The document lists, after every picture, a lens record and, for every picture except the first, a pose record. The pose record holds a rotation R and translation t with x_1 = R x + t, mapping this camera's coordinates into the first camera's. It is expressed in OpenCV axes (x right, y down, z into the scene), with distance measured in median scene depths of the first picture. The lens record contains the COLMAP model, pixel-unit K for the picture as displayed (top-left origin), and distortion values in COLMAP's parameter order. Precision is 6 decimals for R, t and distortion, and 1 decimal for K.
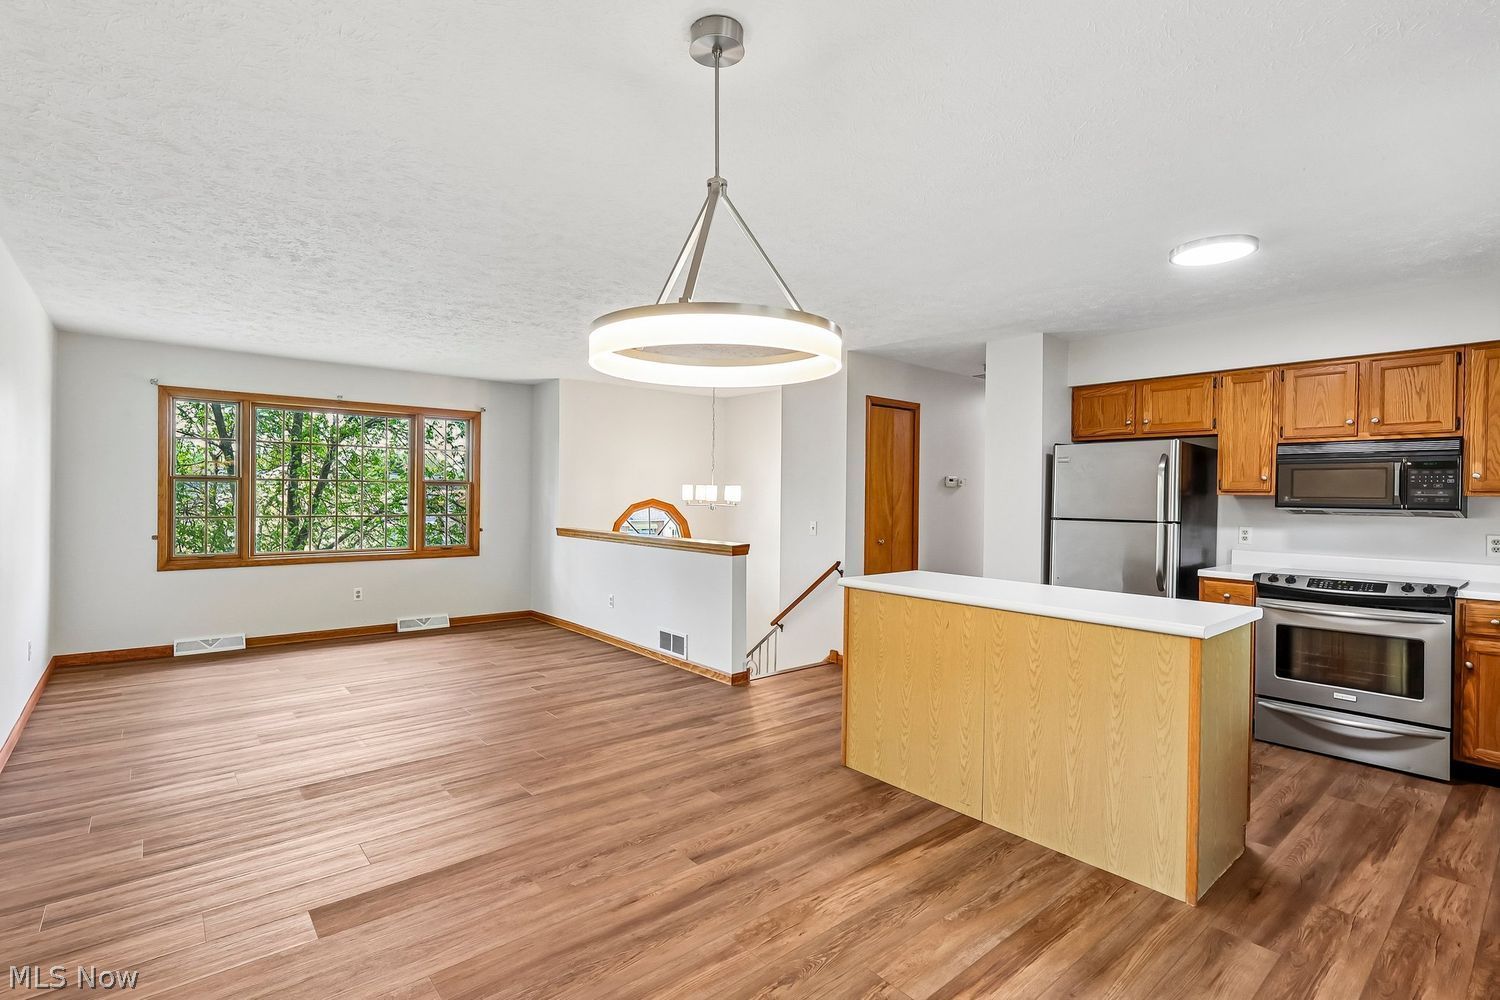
lens RADIAL K [[695.2, 0, 750.9], [0, 695.2, 500.7], [0, 0, 1]] dist [-0.003129, 0.002007]
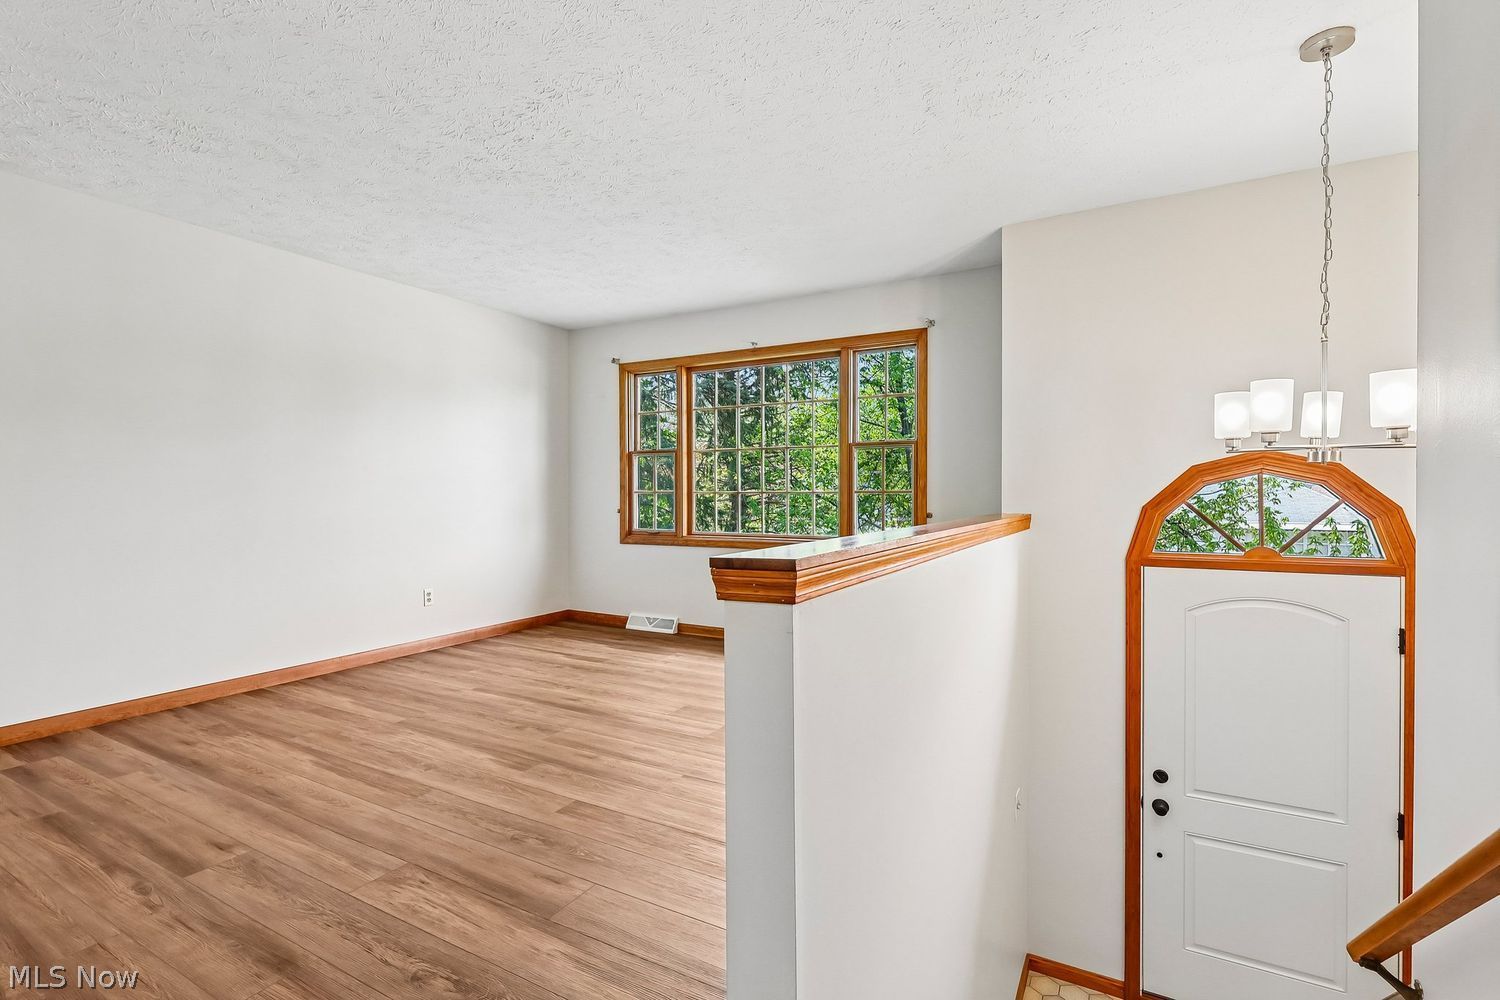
lens RADIAL K [[695.2, 0, 747.0], [0, 695.2, 496.9], [0, 0, 1]] dist [-0.003129, 0.002007]
pose [[0.347763, -0.006062, -0.937563, 0.269859], [-0.003823, 0.999962, -0.007883, 0.057801], [0.937575, 0.006326, 0.347726, 1.189124]]
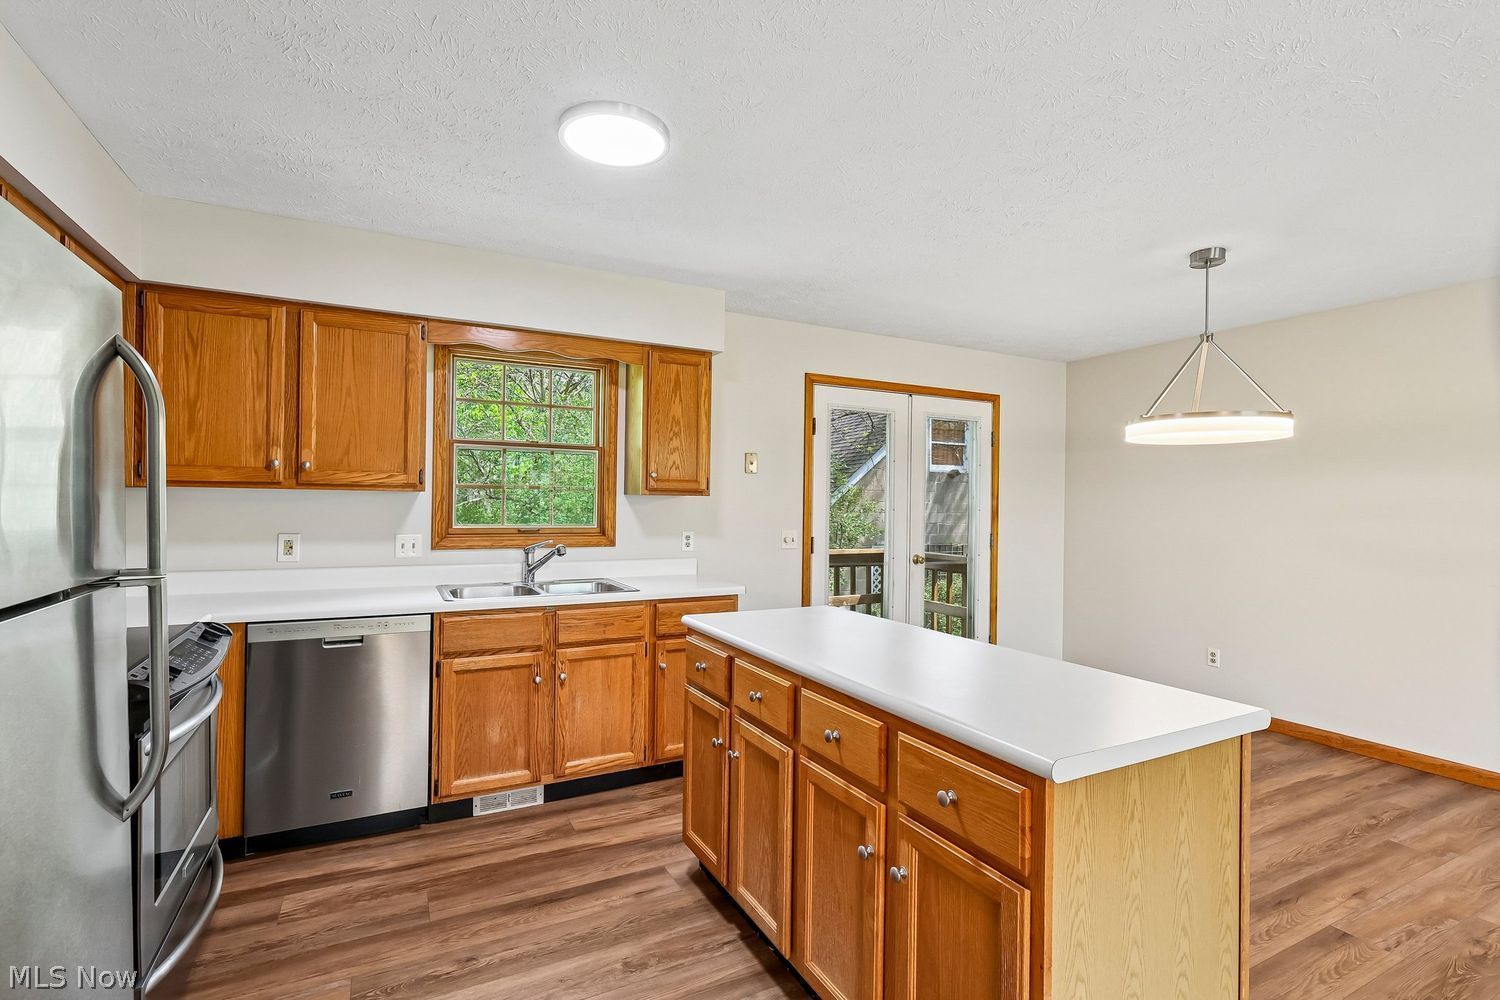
lens RADIAL K [[695.2, 0, 747.7], [0, 695.2, 501.8], [0, 0, 1]] dist [-0.003129, 0.002007]
pose [[-0.974841, -0.023830, 0.221624, 0.312346], [-0.021992, 0.999700, 0.010758, -0.009696], [-0.221814, 0.005613, -0.975073, 1.352240]]
